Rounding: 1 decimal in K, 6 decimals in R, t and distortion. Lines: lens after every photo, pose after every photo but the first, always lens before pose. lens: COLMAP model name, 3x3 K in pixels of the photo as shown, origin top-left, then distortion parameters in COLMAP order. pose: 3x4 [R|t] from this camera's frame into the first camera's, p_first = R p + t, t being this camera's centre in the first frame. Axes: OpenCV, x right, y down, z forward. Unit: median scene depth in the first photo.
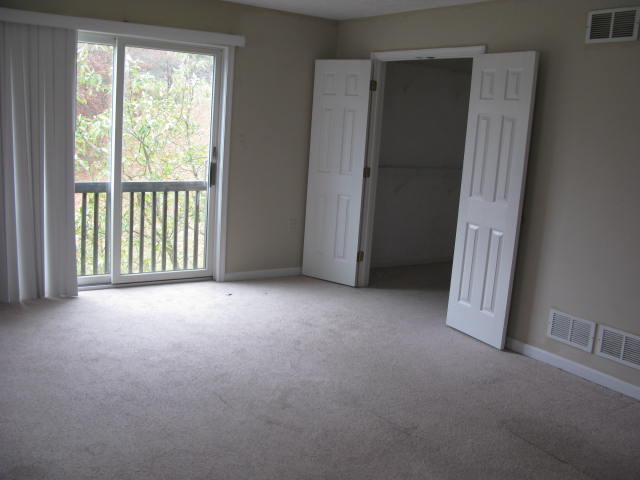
lens RADIAL K [[656.5, 0, 320.2], [0, 656.5, 242.4], [0, 0, 1]] dist [-0.101187, 0.000000]
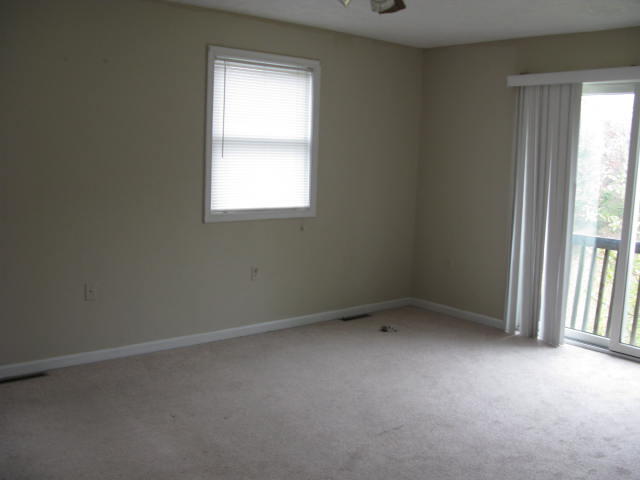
lens RADIAL K [[656.5, 0, 317.2], [0, 656.5, 235.8], [0, 0, 1]] dist [-0.101187, 0.000000]
pose [[0.106047, 0.068267, -0.992015, 0.554811], [-0.205551, 0.977597, 0.045302, -0.051889], [0.972884, 0.199105, 0.117704, 0.482649]]
